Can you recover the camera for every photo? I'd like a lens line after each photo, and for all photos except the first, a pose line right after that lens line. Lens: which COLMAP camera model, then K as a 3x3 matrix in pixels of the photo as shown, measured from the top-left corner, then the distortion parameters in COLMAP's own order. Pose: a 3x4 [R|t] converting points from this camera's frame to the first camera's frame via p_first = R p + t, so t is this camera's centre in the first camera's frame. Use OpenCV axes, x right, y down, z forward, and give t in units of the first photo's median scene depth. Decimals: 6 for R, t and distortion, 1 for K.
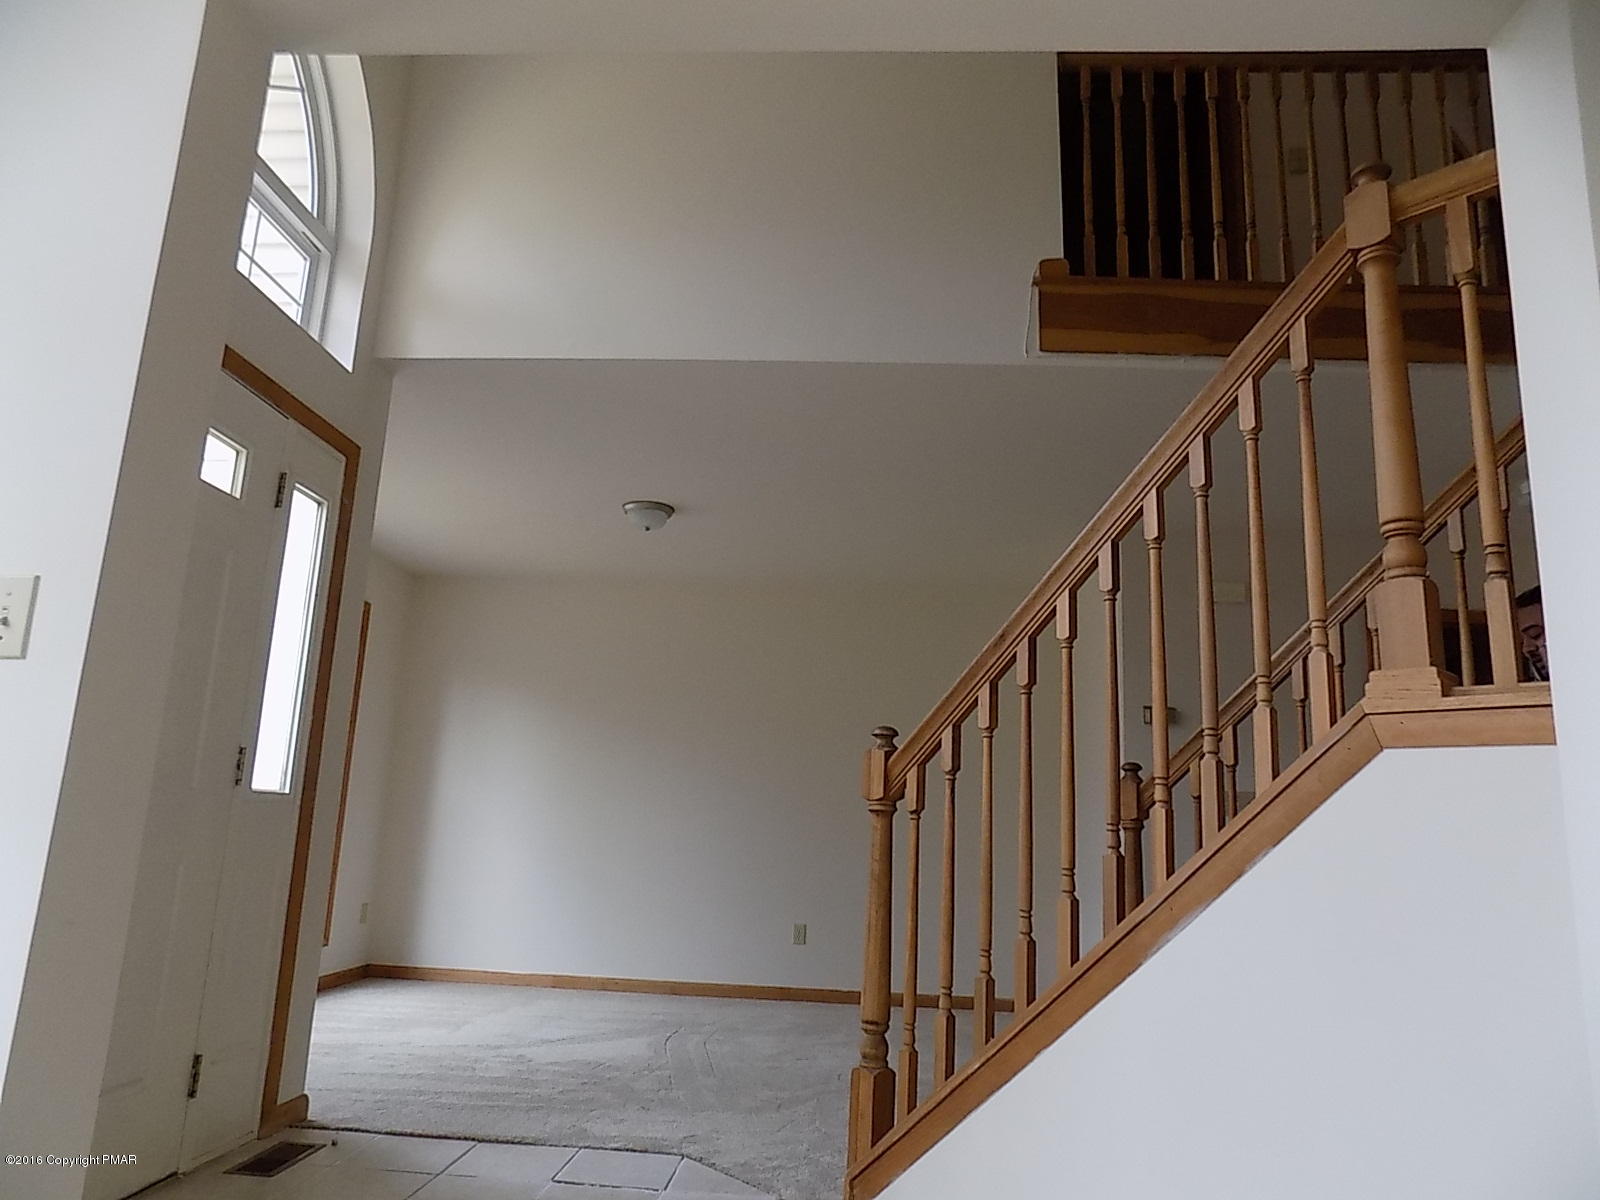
lens RADIAL K [[1058.6, 0, 800.0], [0, 1058.6, 600.0], [0, 0, 1]] dist [-0.010074, -0.003784]
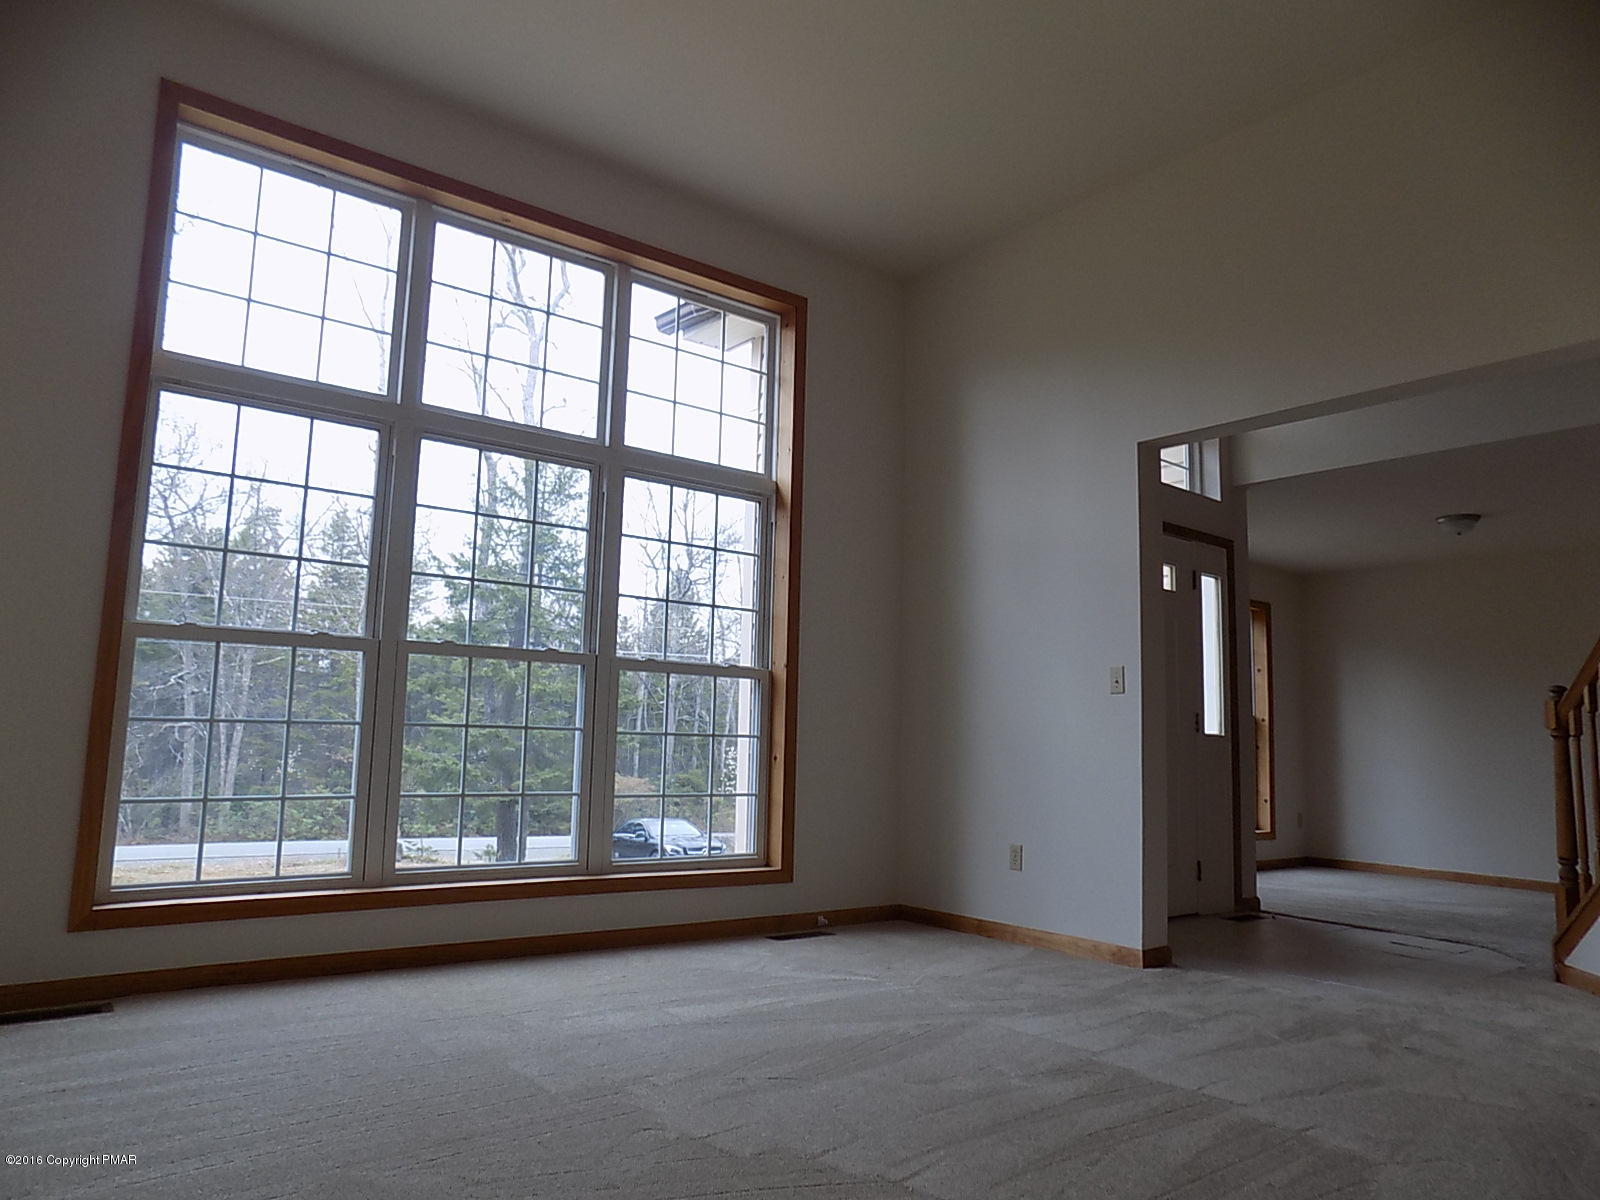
lens RADIAL K [[1087.1, 0, 800.0], [0, 1087.1, 600.0], [0, 0, 1]] dist [-0.000634, 0.001267]
pose [[0.666116, -0.116694, -0.736663, 0.479277], [0.154142, 0.987900, -0.017112, -0.142607], [0.729746, -0.102152, 0.676044, -0.858023]]
